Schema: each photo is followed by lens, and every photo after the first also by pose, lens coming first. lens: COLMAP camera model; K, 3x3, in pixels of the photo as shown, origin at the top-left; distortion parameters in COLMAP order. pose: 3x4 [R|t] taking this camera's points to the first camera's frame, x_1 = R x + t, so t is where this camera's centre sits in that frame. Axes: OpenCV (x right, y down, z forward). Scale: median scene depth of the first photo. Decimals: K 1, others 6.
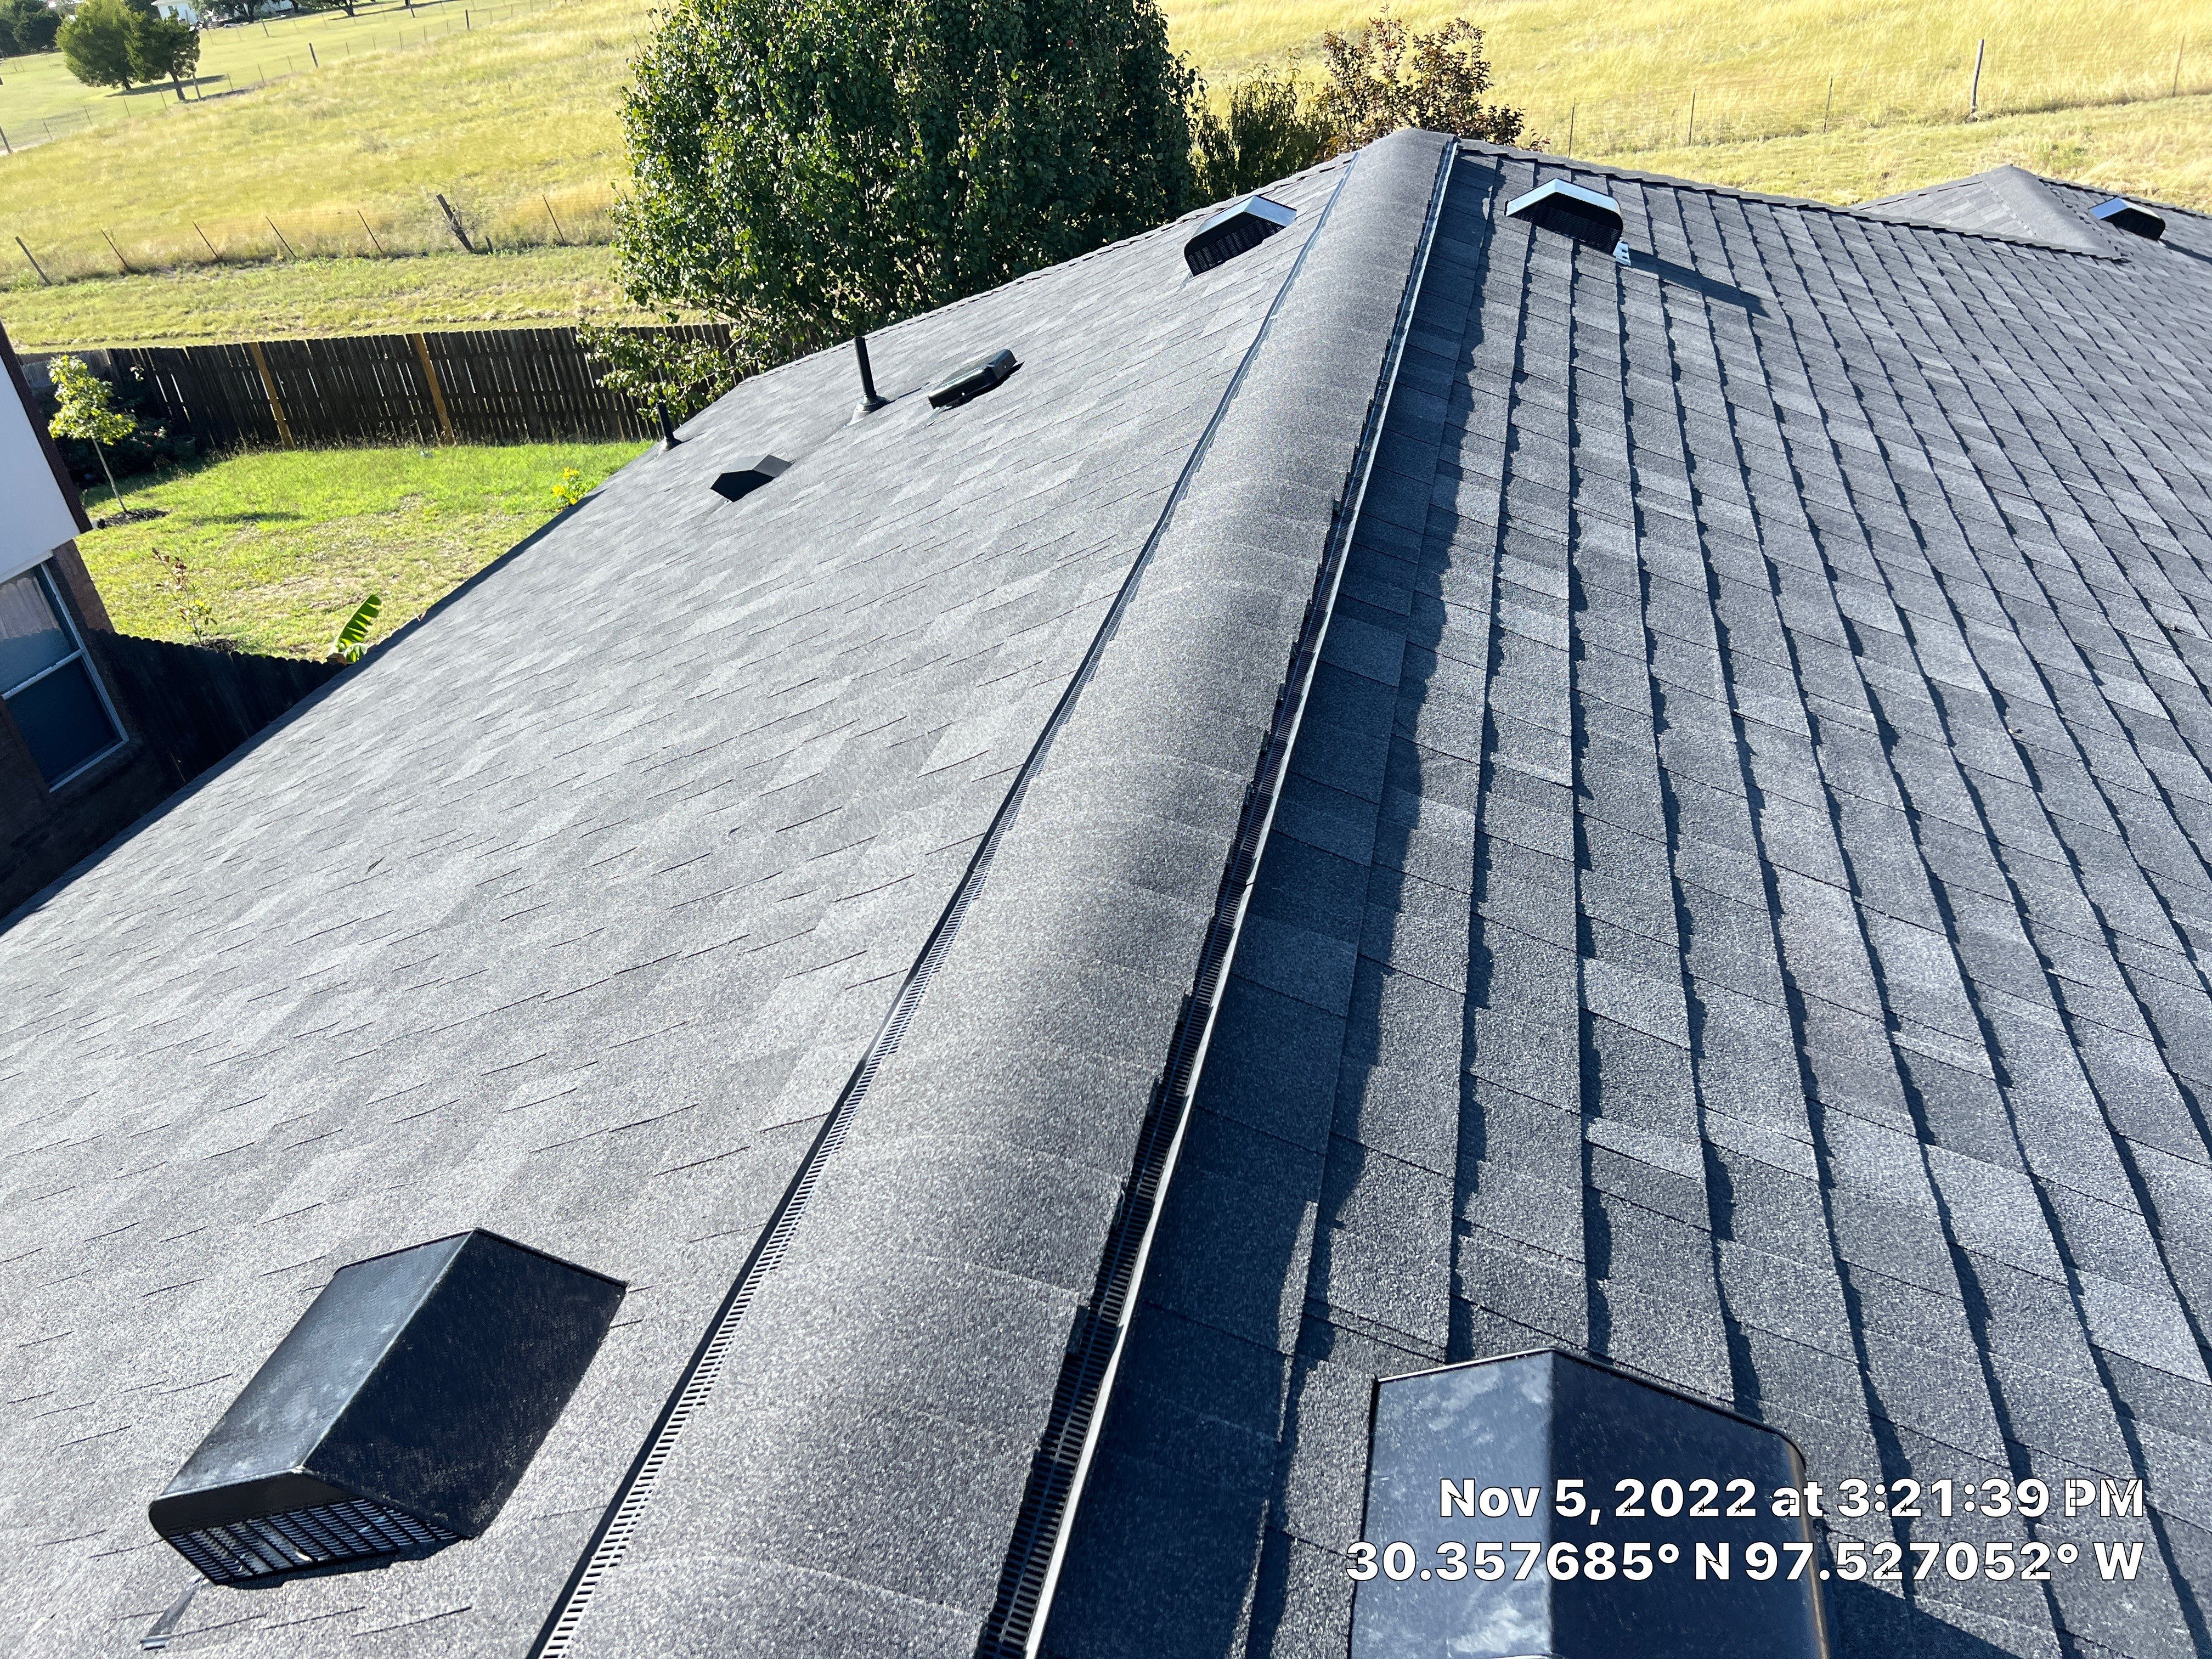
lens RADIAL K [[1650.4, 0, 1131.8], [0, 1650.4, 848.6], [0, 0, 1]] dist [0.050135, -0.069679]
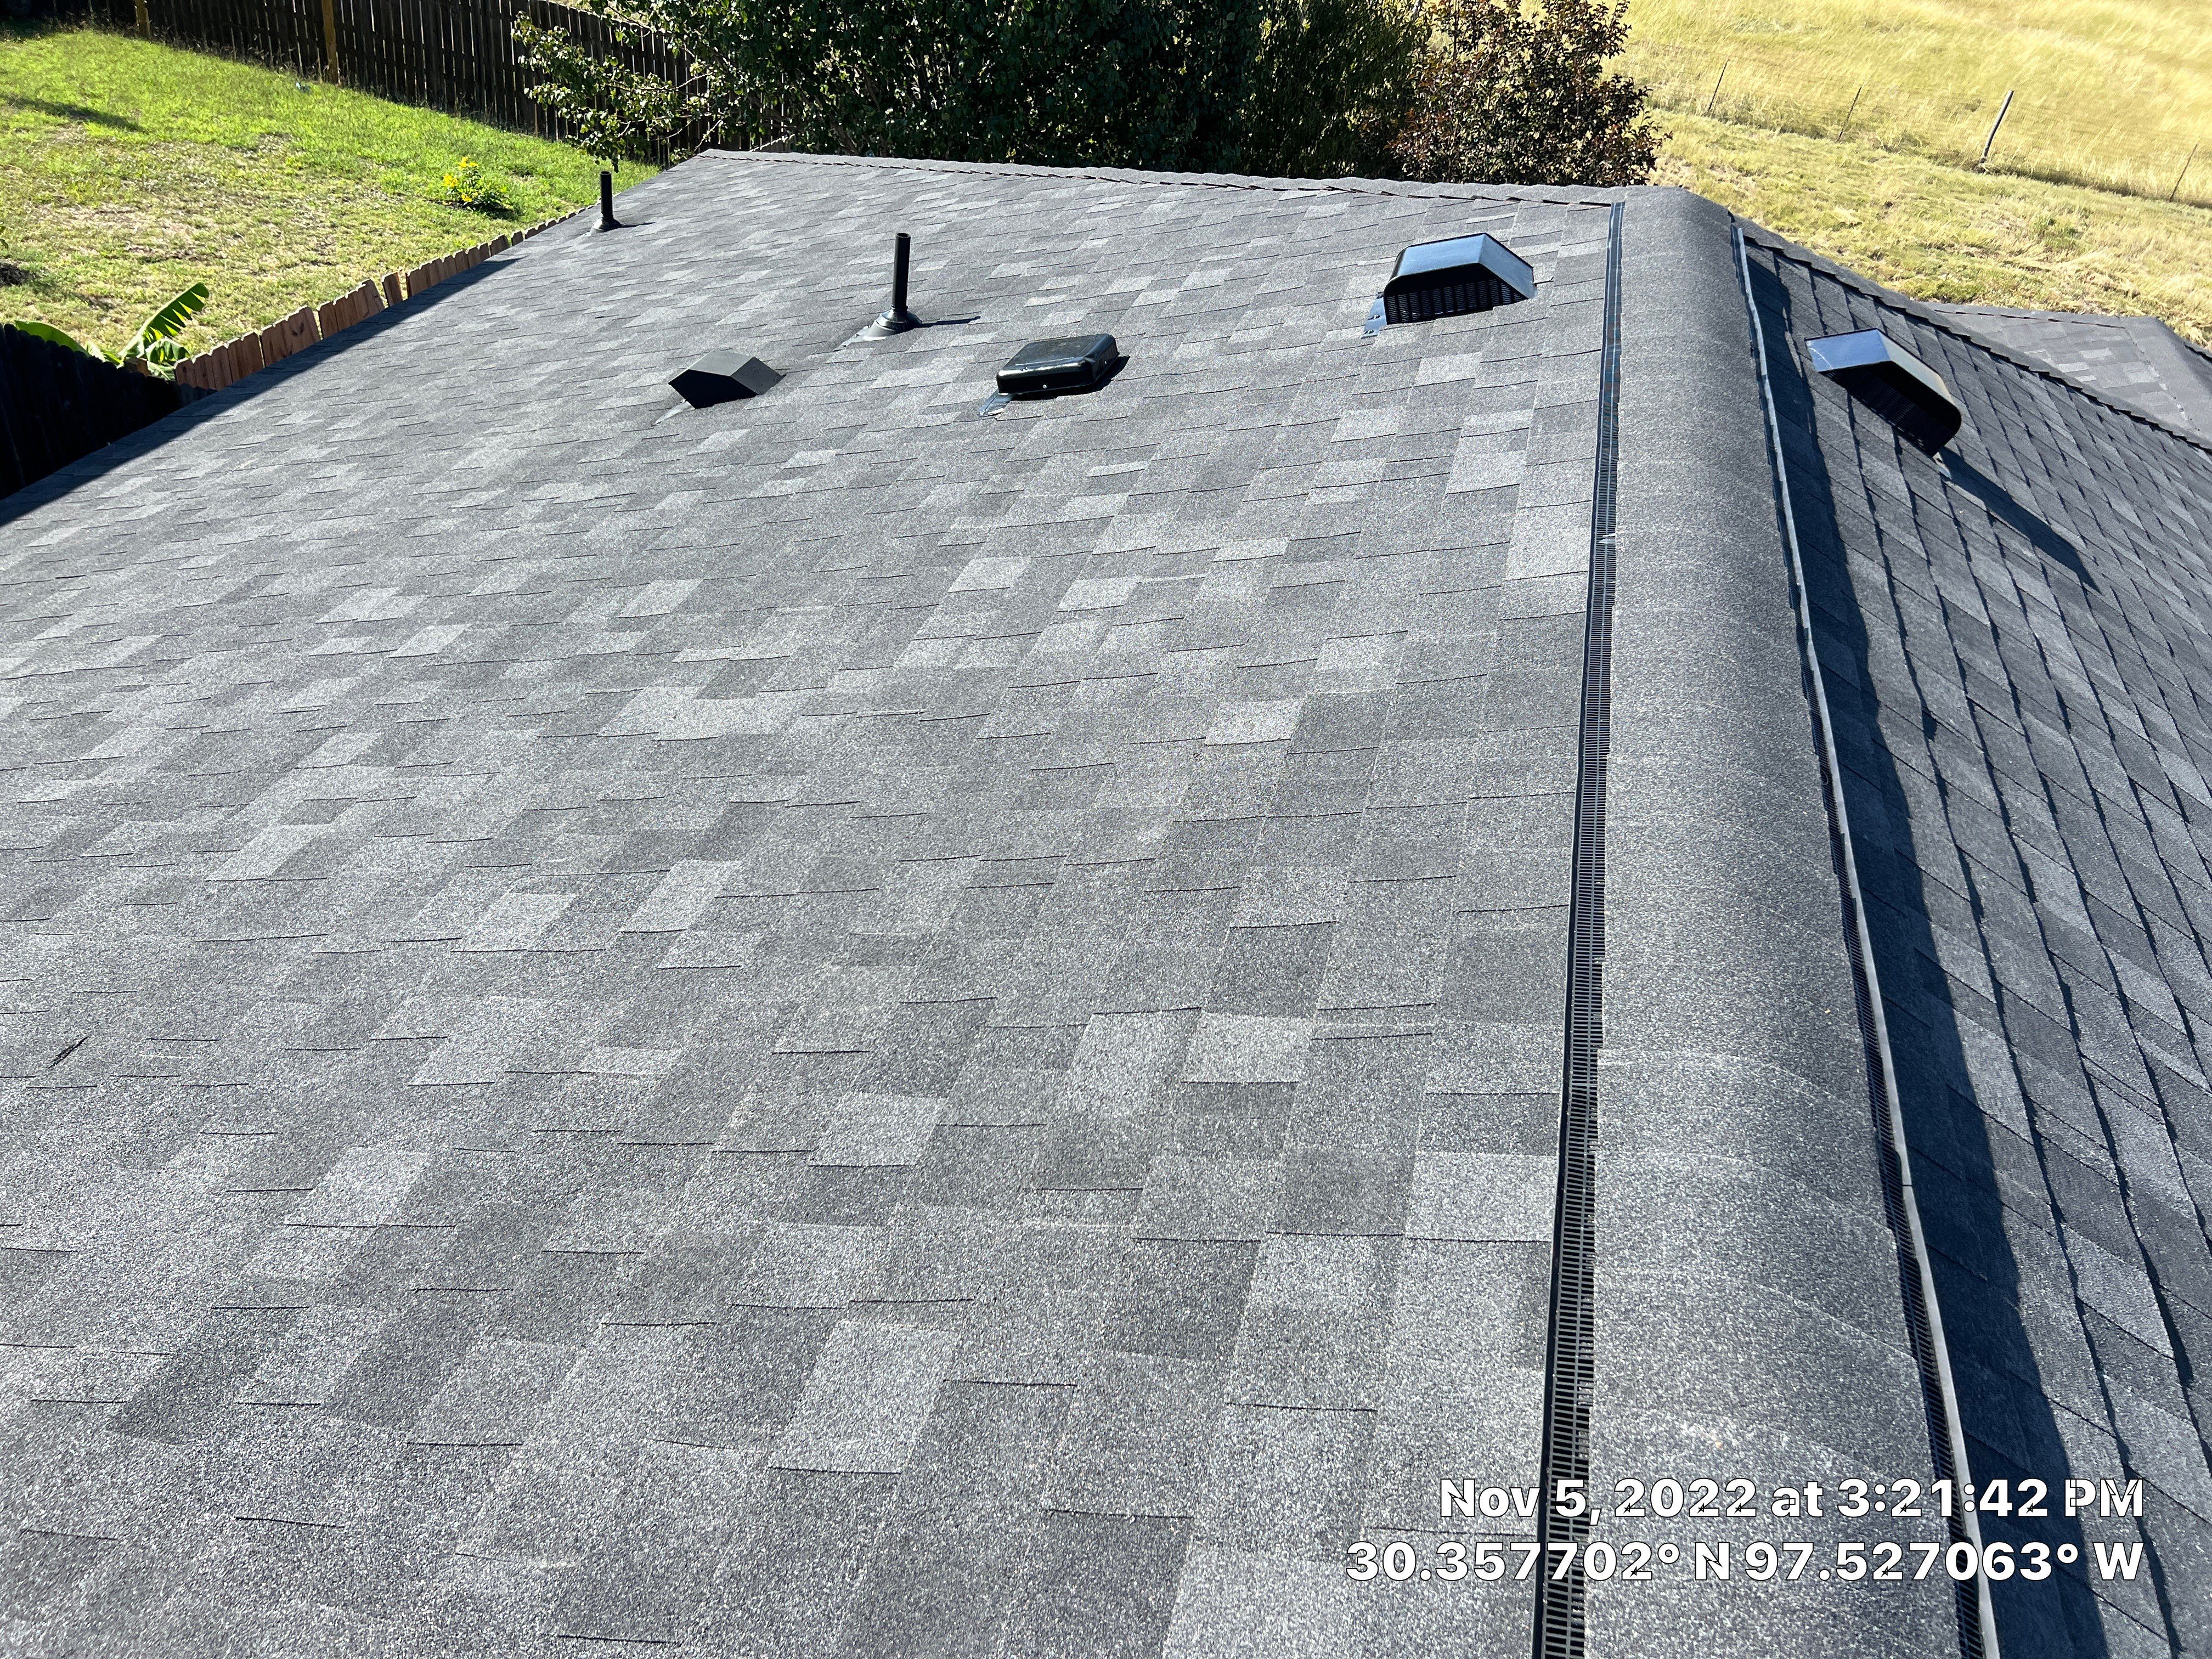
lens RADIAL K [[1638.2, 0, 1142.3], [0, 1638.2, 830.7], [0, 0, 1]] dist [0.067817, -0.081408]
pose [[0.966418, 0.222710, 0.128205, -0.029705], [-0.234117, 0.968749, 0.081938, -0.040501], [-0.105950, -0.109201, 0.988357, 0.063331]]
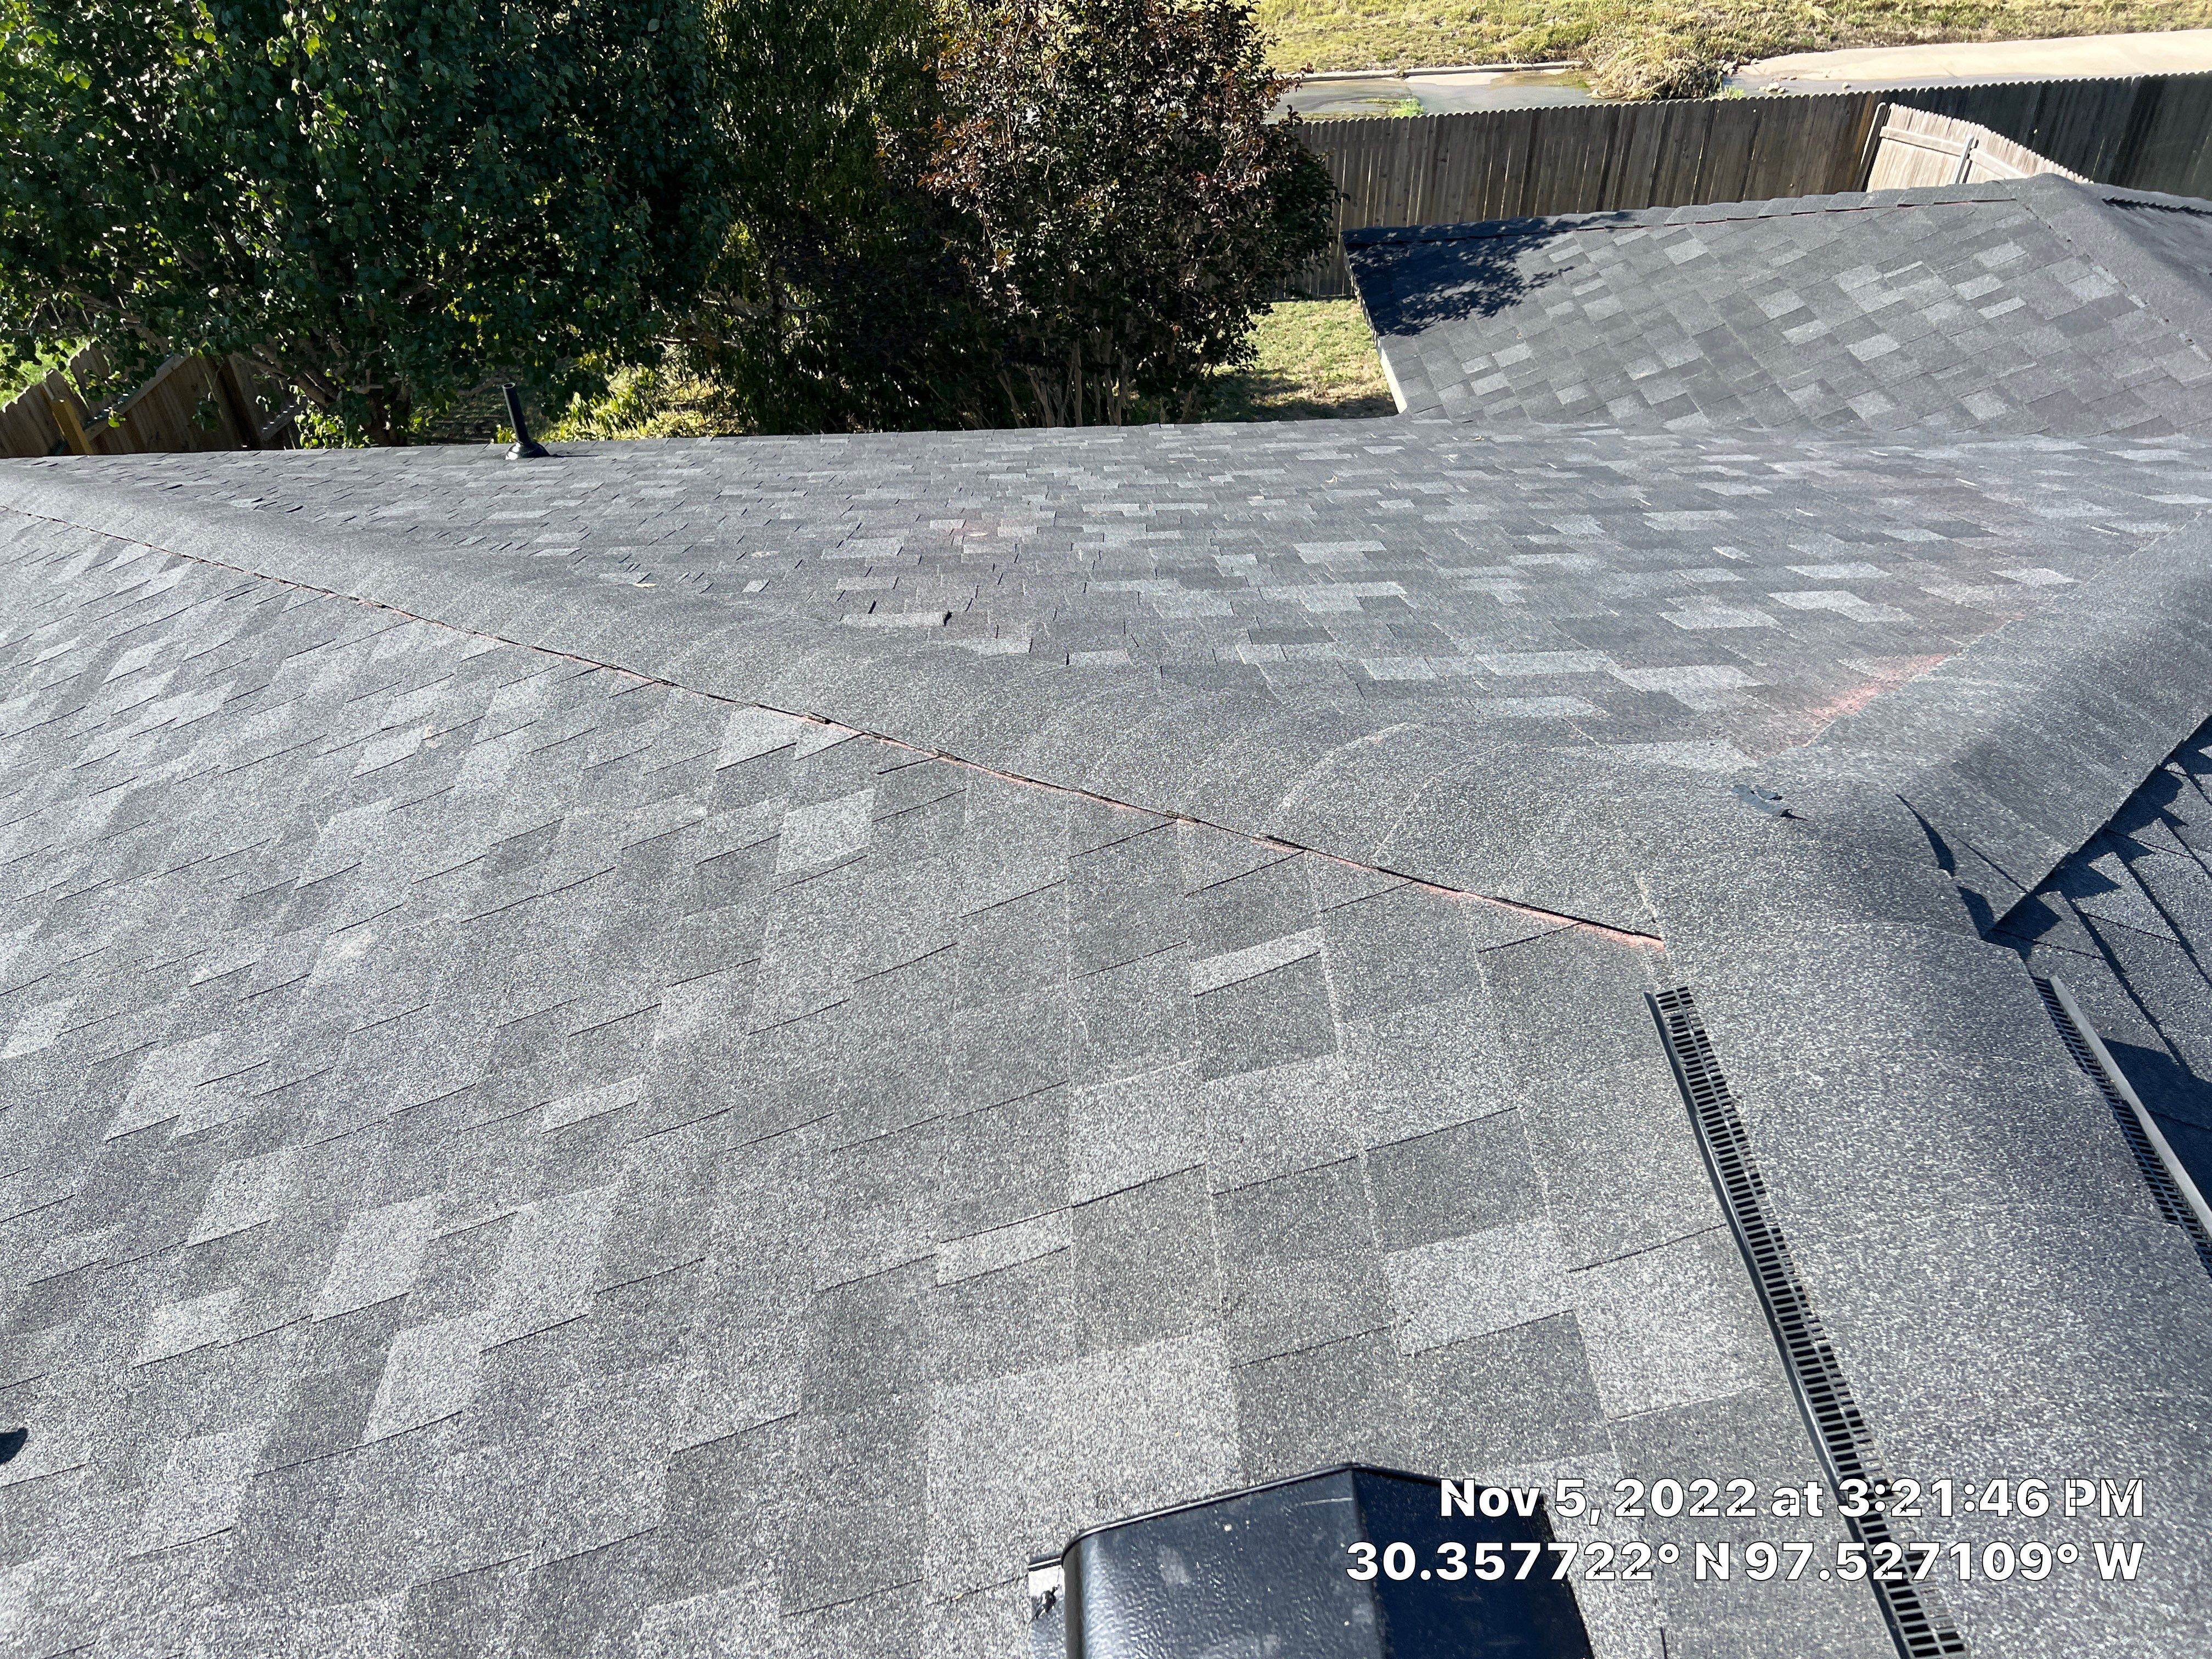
lens RADIAL K [[1666.4, 0, 1106.0], [0, 1666.4, 829.5], [0, 0, 1]] dist [0.048373, -0.053902]
pose [[0.965860, -0.089758, 0.243017, -0.000072], [0.057377, 0.988881, 0.137197, -0.129972], [-0.252630, -0.118569, 0.960271, 0.212319]]
